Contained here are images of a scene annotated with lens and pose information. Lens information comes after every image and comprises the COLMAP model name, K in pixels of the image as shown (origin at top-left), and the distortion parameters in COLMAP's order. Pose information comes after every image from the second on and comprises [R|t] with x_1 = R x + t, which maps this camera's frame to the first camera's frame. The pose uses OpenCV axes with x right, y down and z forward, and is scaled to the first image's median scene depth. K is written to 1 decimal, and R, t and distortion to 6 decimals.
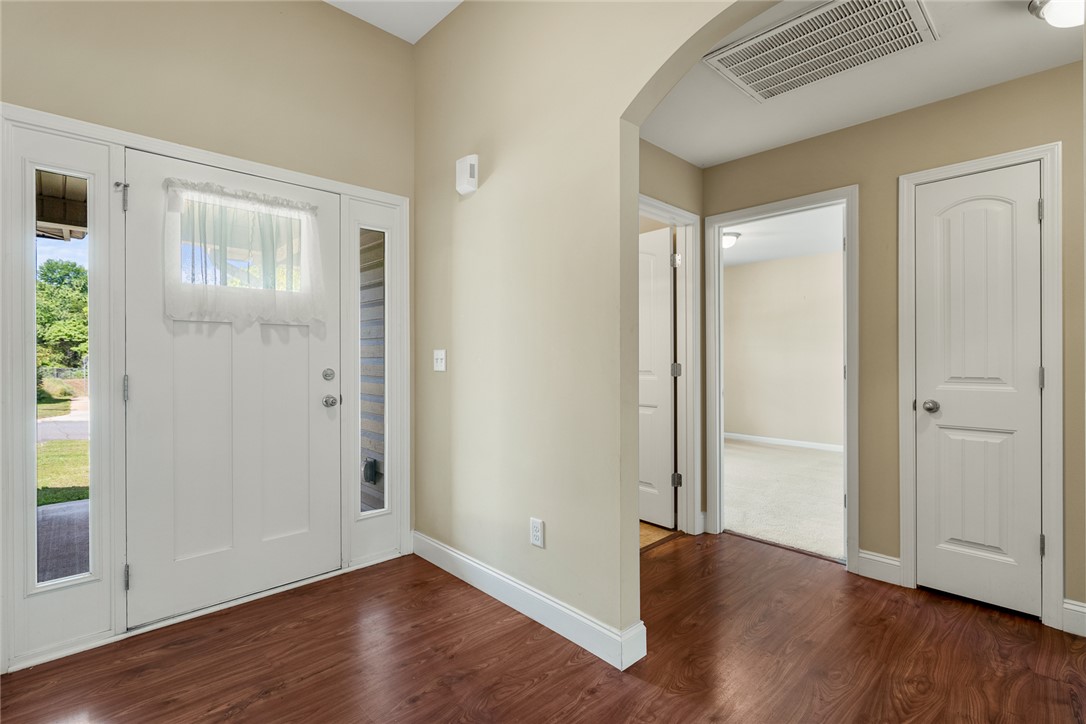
lens RADIAL K [[504.2, 0, 532.1], [0, 504.2, 361.0], [0, 0, 1]] dist [-0.008510, 0.002840]
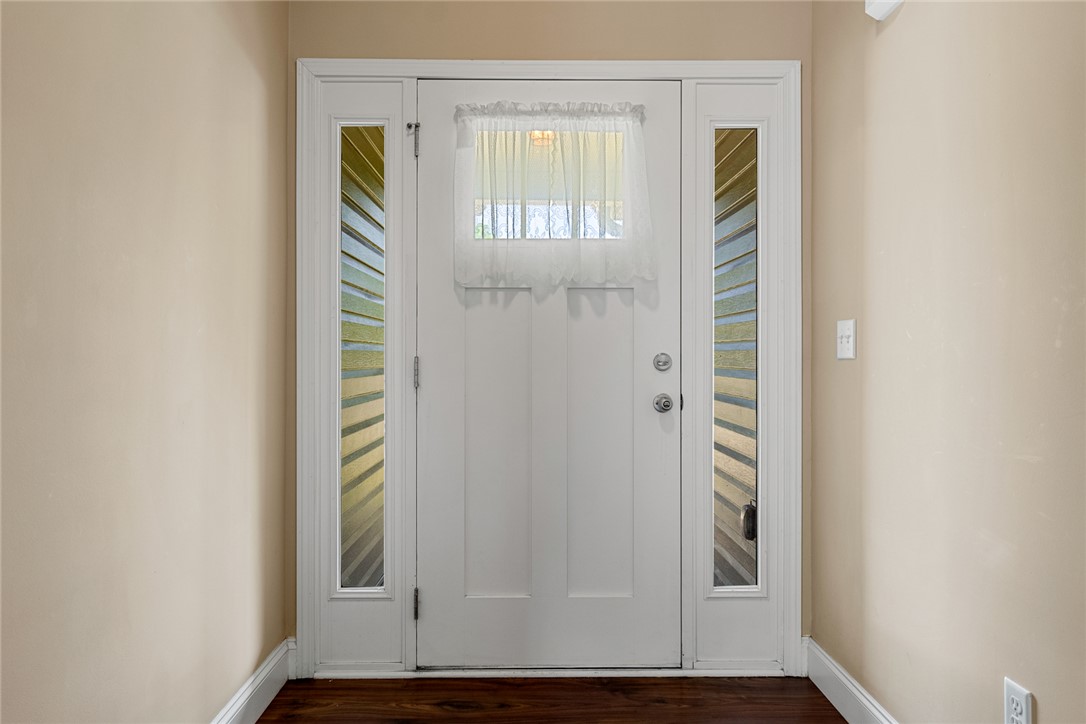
lens RADIAL K [[725.6, 0, 540.4], [0, 725.6, 360.0], [0, 0, 1]] dist [0.012167, -0.004779]
pose [[0.739054, 0.003718, -0.673635, 0.124263], [-0.007716, 0.999966, -0.002945, 0.031312], [0.673601, 0.007374, 0.739058, 0.227990]]
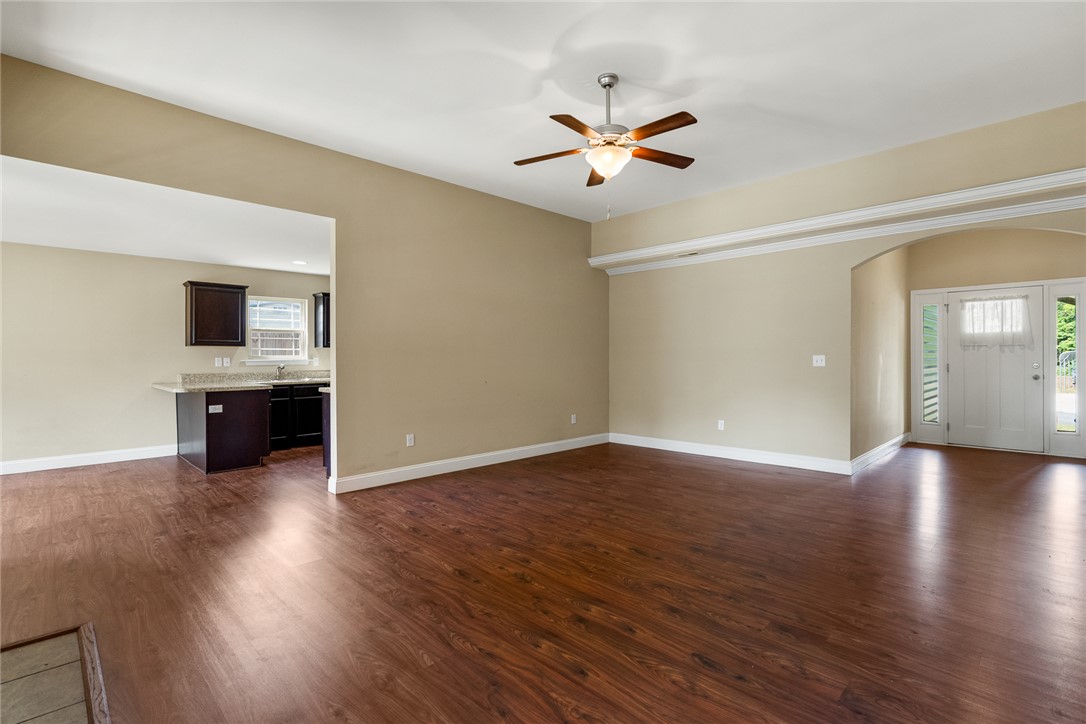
lens RADIAL K [[504.2, 0, 544.8], [0, 504.2, 359.2], [0, 0, 1]] dist [-0.008510, 0.002840]
pose [[0.032609, 0.002352, -0.999465, 2.028460], [-0.003588, 0.999991, 0.002237, 0.000754], [0.999462, 0.003514, 0.032617, -1.470755]]
